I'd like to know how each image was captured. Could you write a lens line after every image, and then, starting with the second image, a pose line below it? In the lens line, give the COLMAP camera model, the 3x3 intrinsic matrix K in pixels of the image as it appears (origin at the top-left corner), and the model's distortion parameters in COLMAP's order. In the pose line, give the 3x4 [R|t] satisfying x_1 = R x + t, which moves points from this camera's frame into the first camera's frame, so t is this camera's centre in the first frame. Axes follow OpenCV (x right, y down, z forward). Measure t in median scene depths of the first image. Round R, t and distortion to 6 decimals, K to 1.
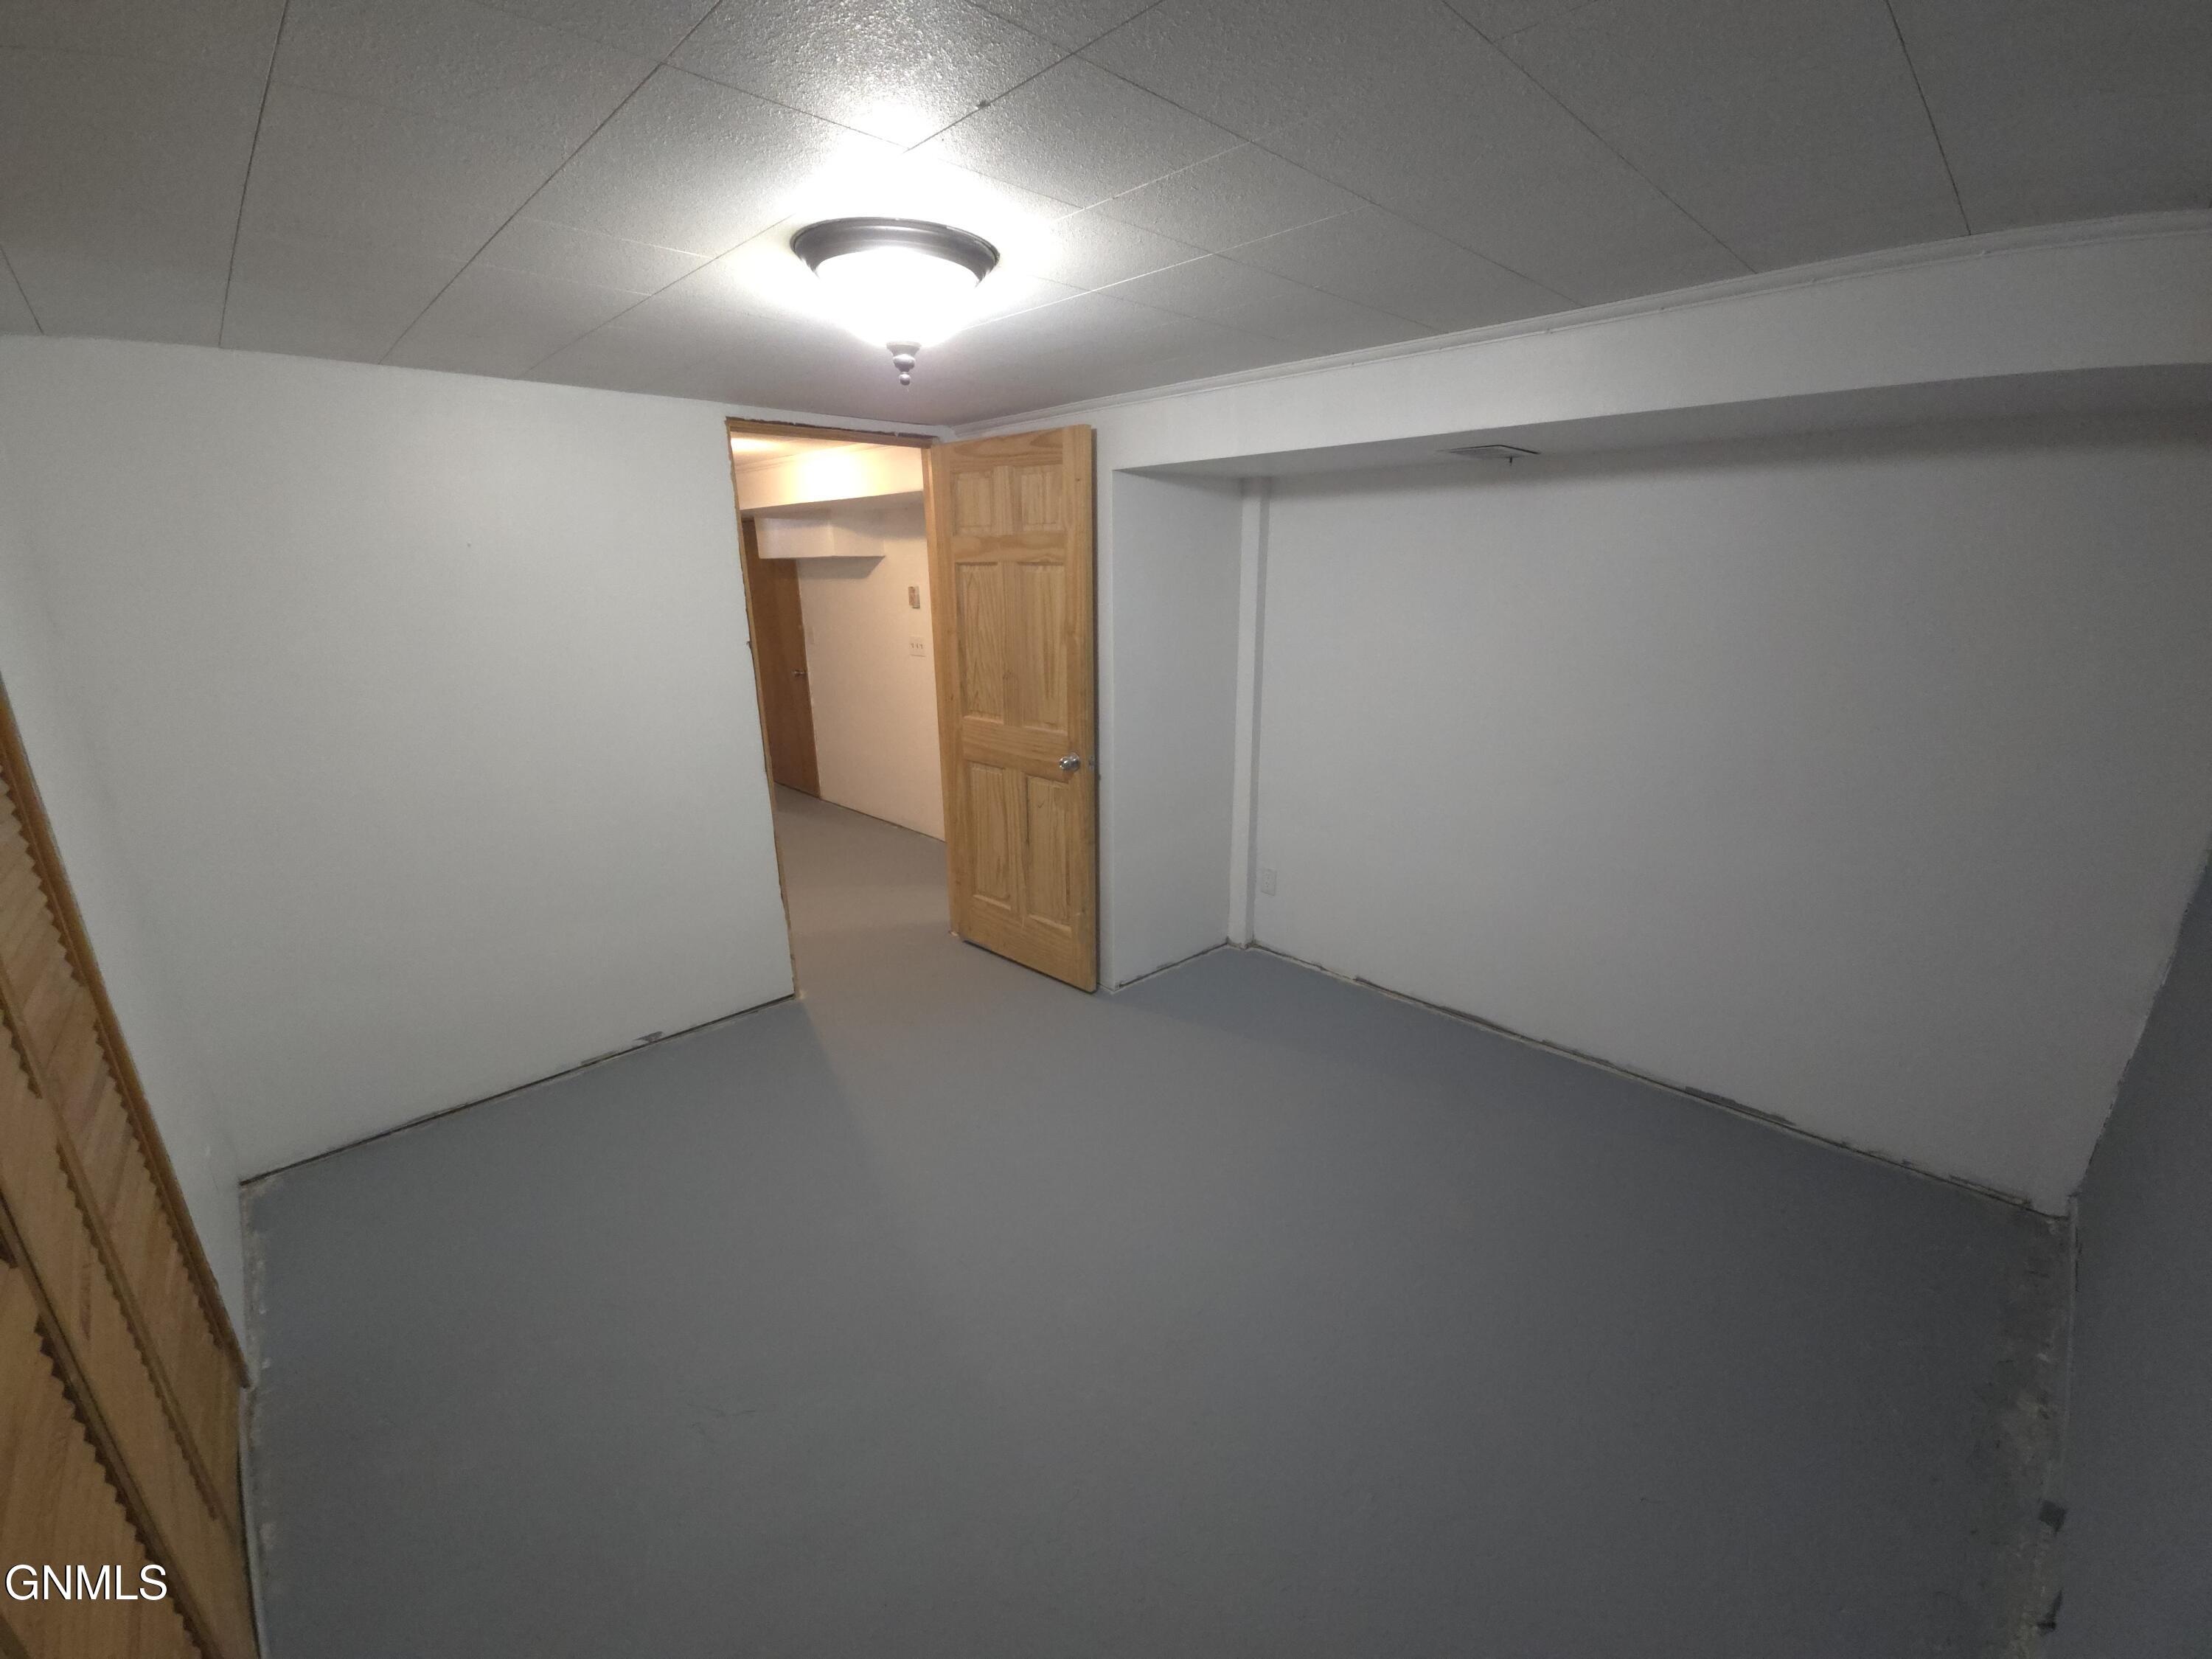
lens RADIAL K [[890.9, 0, 1106.0], [0, 890.9, 829.5], [0, 0, 1]] dist [-0.000840, -0.000024]
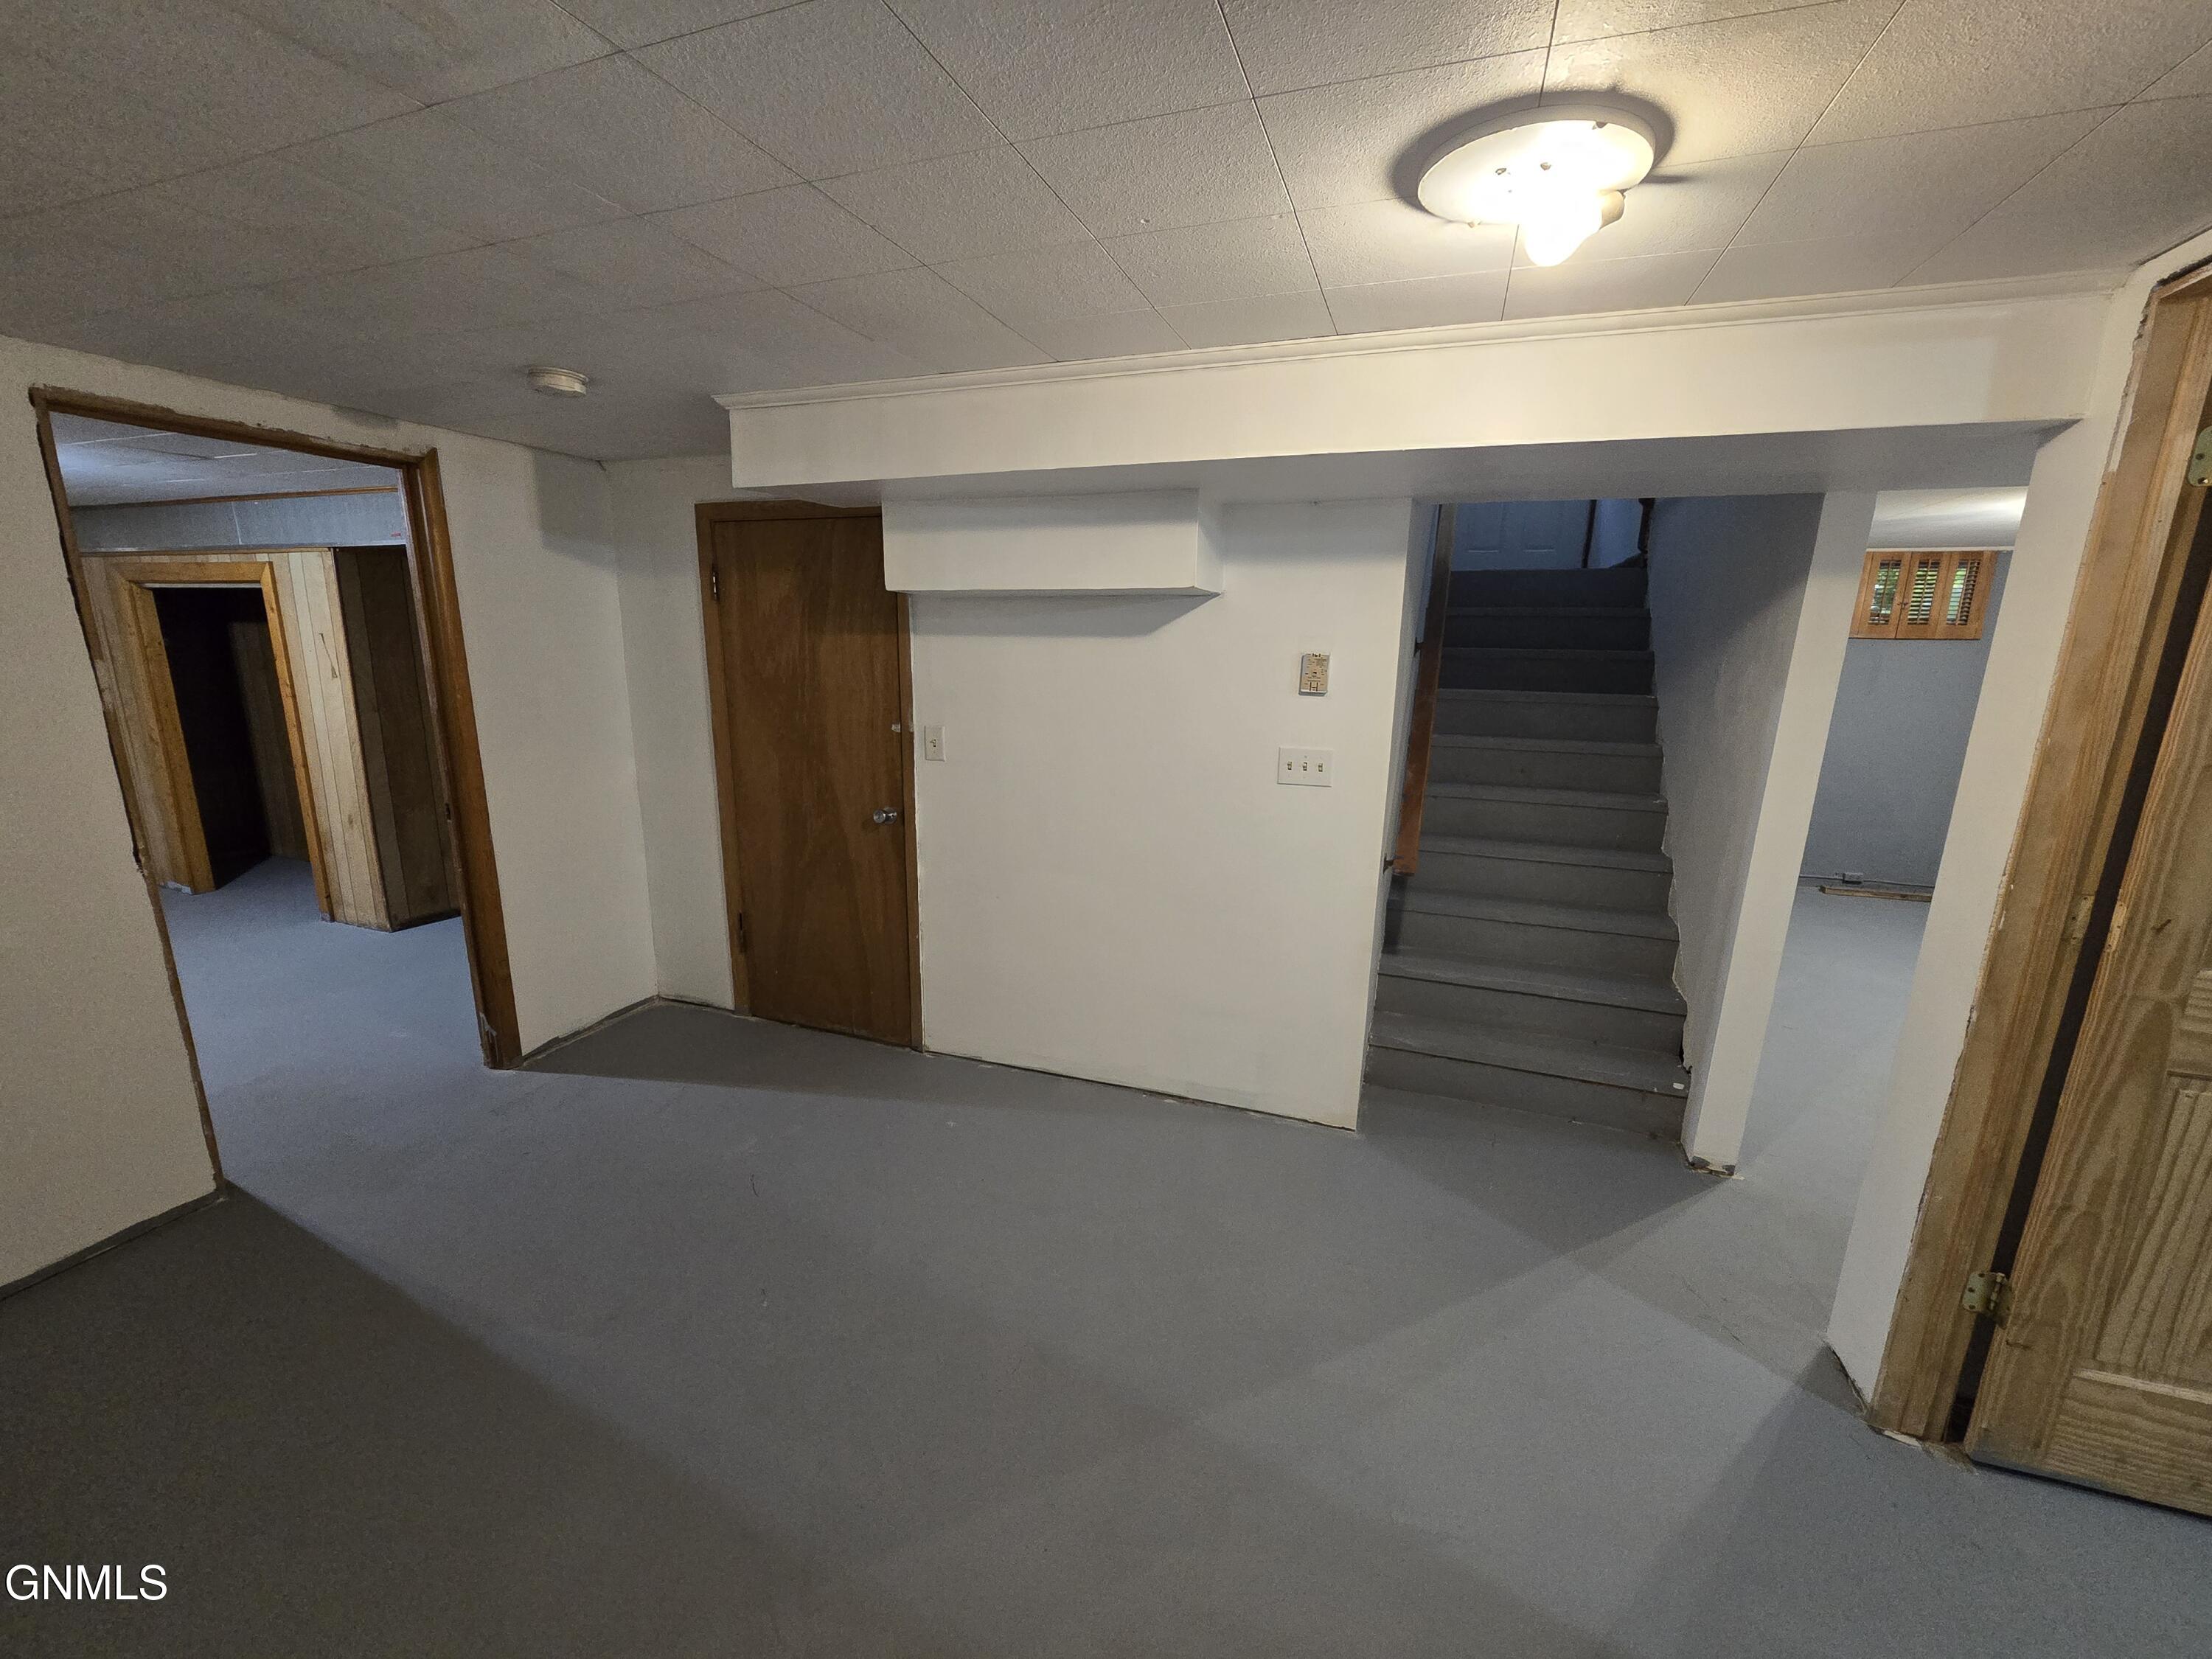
lens RADIAL K [[900.2, 0, 1095.6], [0, 900.2, 851.6], [0, 0, 1]] dist [-0.000936, -0.000050]
pose [[0.912416, -0.072291, 0.402828, -0.524297], [0.097503, 0.994331, -0.042405, -0.143210], [-0.397479, 0.077968, 0.914293, 0.561033]]
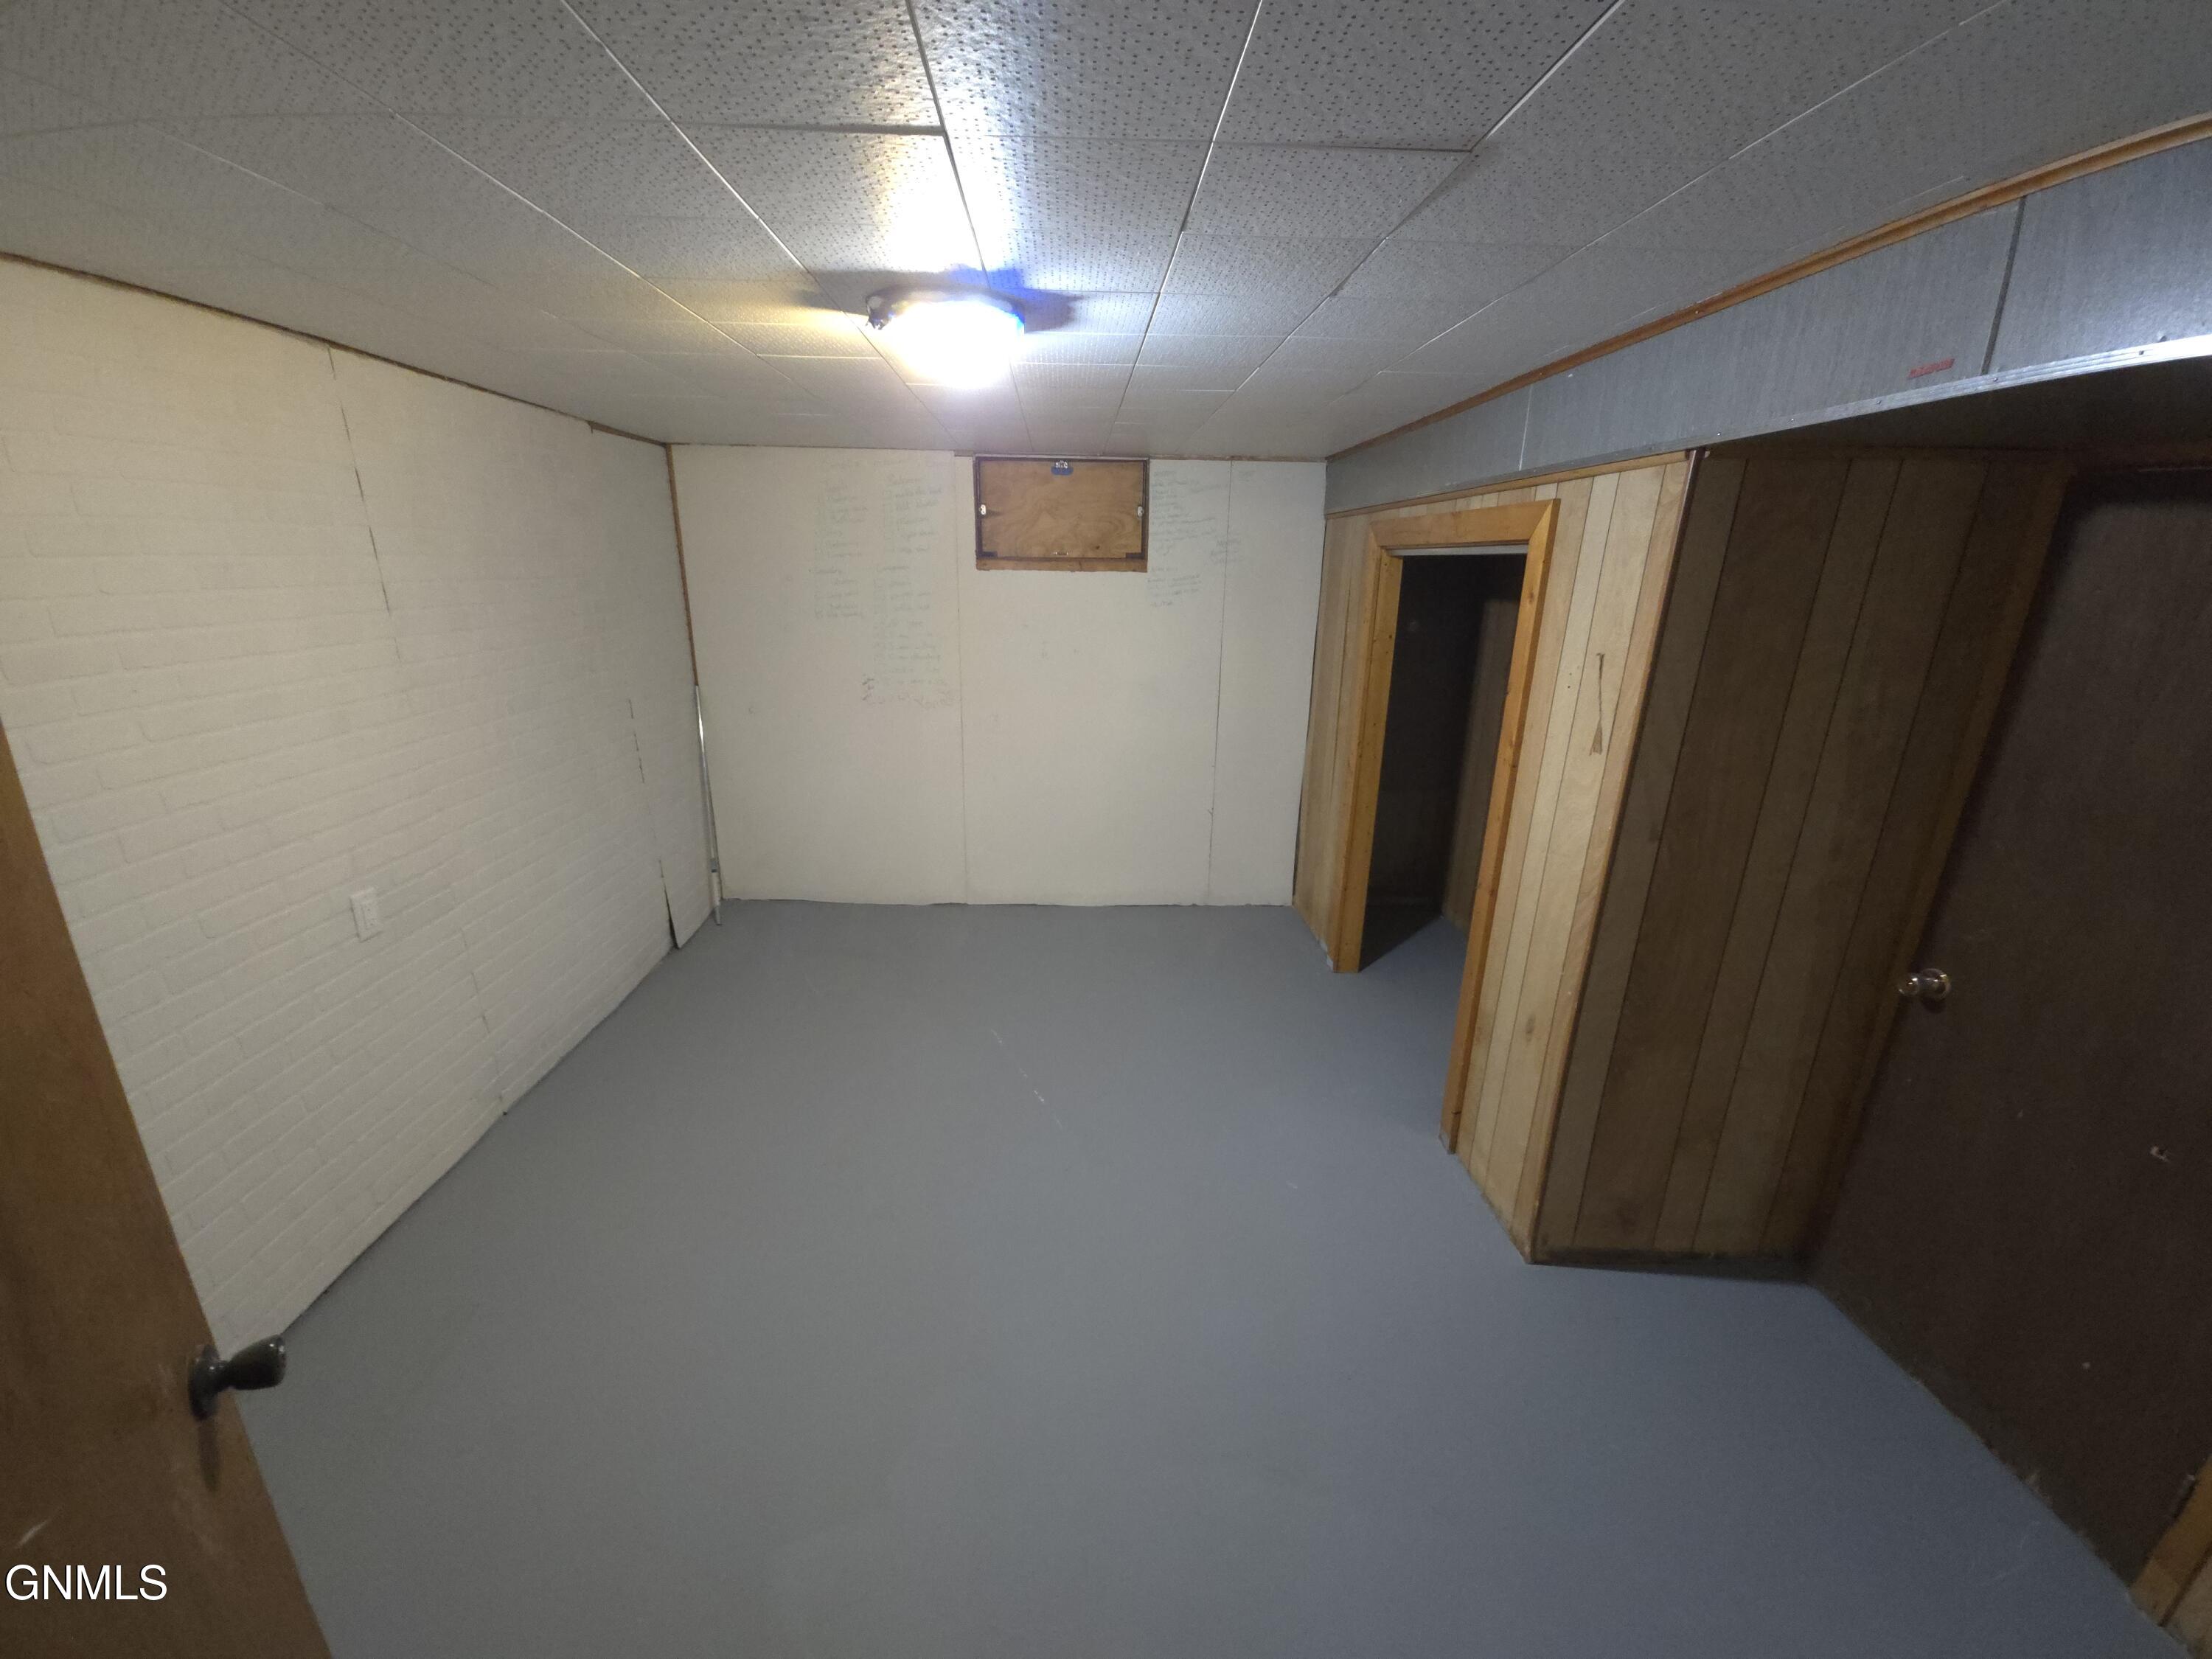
lens RADIAL K [[890.9, 0, 1106.0], [0, 890.9, 829.5], [0, 0, 1]] dist [-0.000840, -0.000024]
pose [[0.727707, 0.213526, -0.651804, -0.728305], [-0.222427, 0.972417, 0.070228, -0.366281], [0.648821, 0.093873, 0.755128, 1.207757]]
